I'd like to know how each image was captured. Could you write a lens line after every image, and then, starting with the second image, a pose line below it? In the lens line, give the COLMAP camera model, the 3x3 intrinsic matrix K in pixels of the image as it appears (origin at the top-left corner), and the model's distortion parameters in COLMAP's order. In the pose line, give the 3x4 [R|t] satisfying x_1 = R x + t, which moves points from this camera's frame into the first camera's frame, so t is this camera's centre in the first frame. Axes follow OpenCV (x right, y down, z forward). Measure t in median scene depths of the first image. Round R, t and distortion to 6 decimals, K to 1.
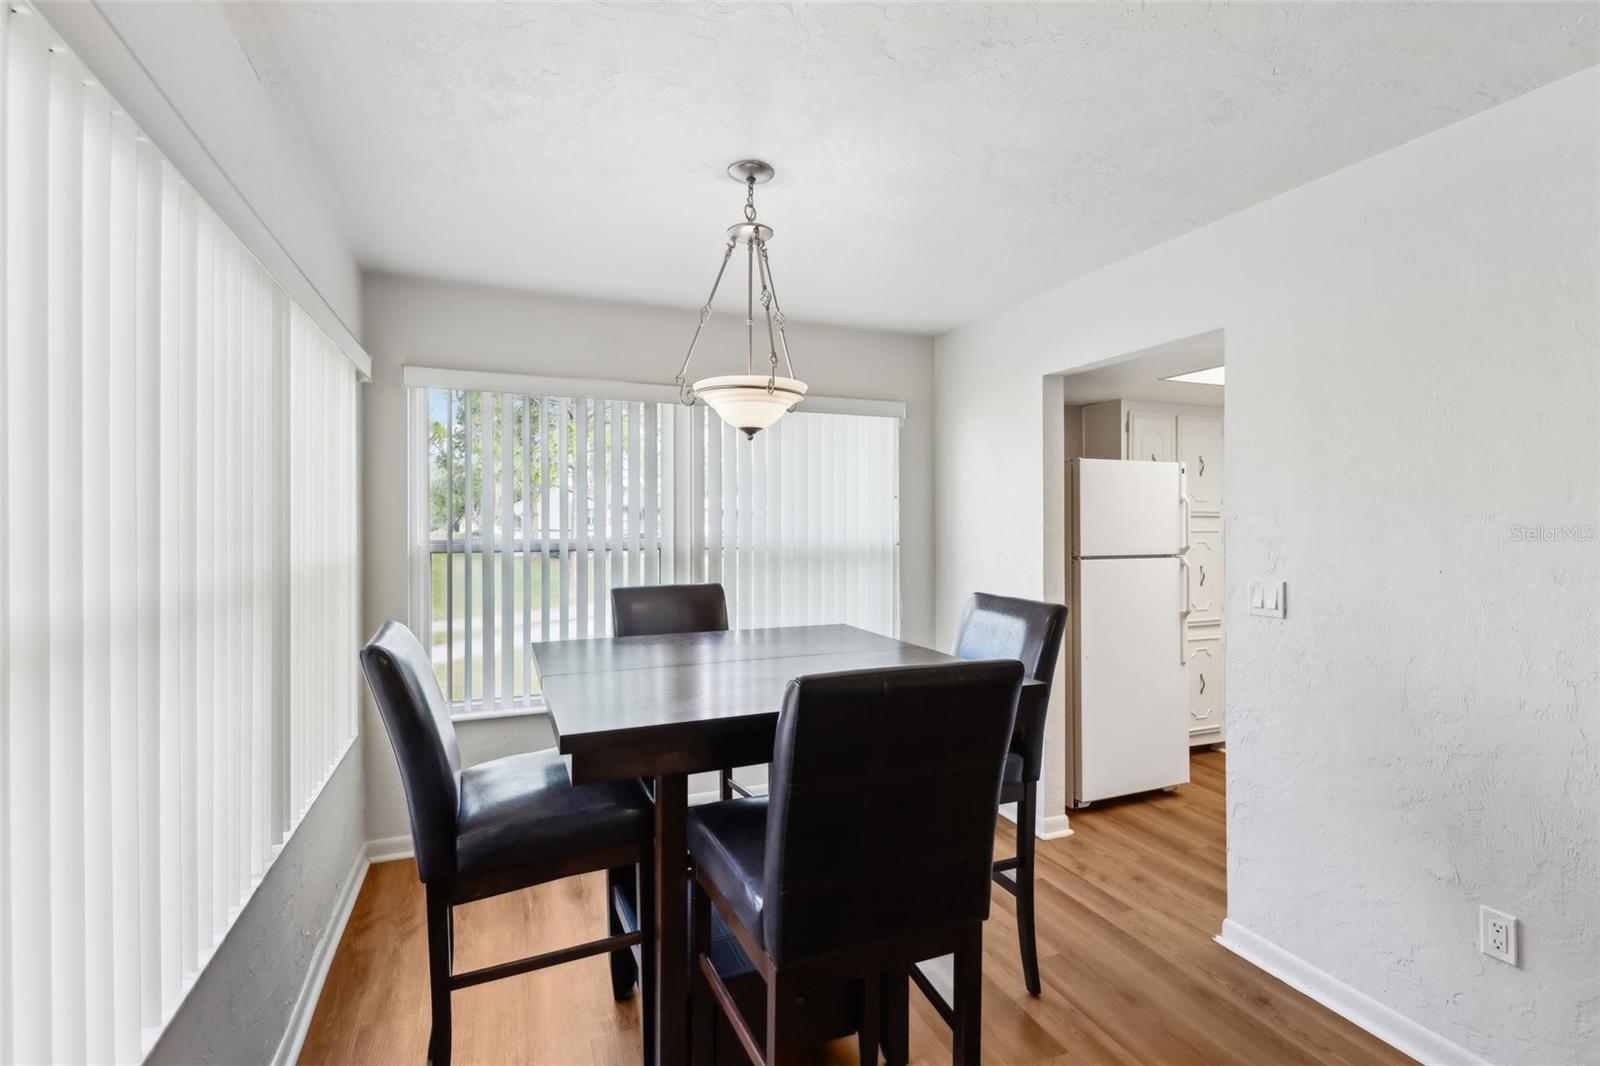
lens RADIAL K [[733.1, 0, 801.7], [0, 733.1, 525.1], [0, 0, 1]] dist [-0.001963, -0.000763]
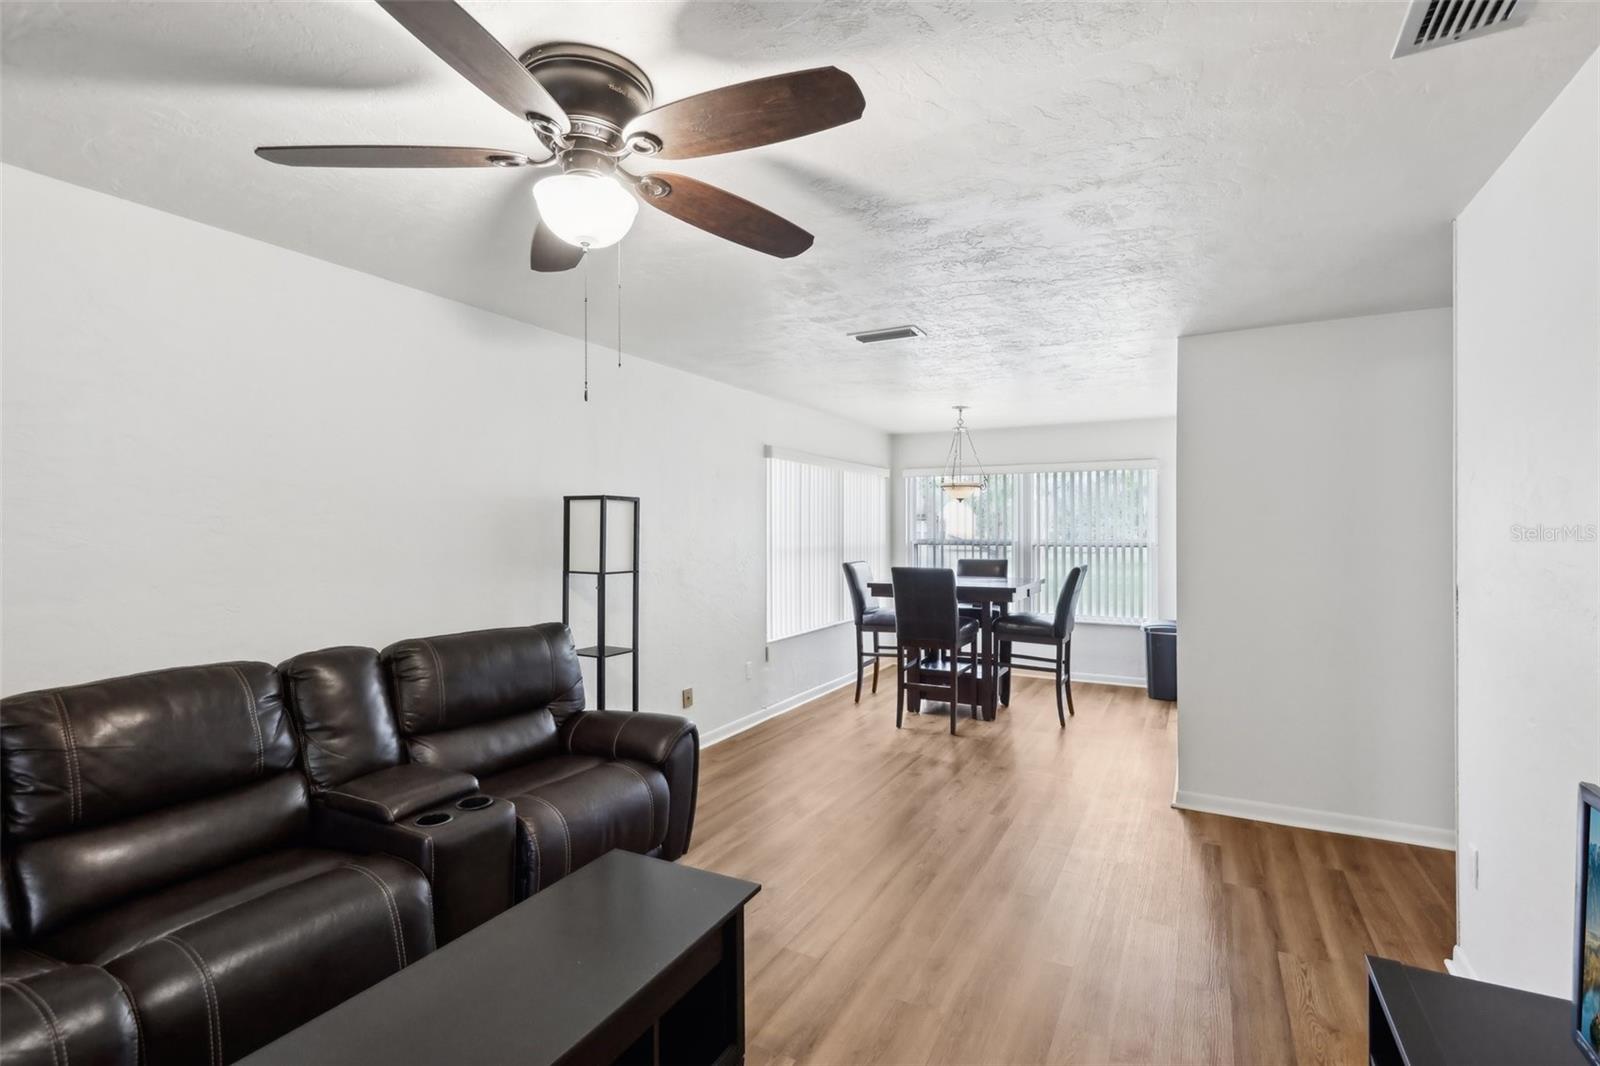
lens RADIAL K [[733.1, 0, 799.4], [0, 733.1, 528.9], [0, 0, 1]] dist [-0.001963, -0.000763]
pose [[0.631504, 0.001223, -0.775372, 1.318624], [0.000395, 0.999998, 0.001899, -0.013871], [0.775373, -0.001505, 0.631502, -0.976245]]
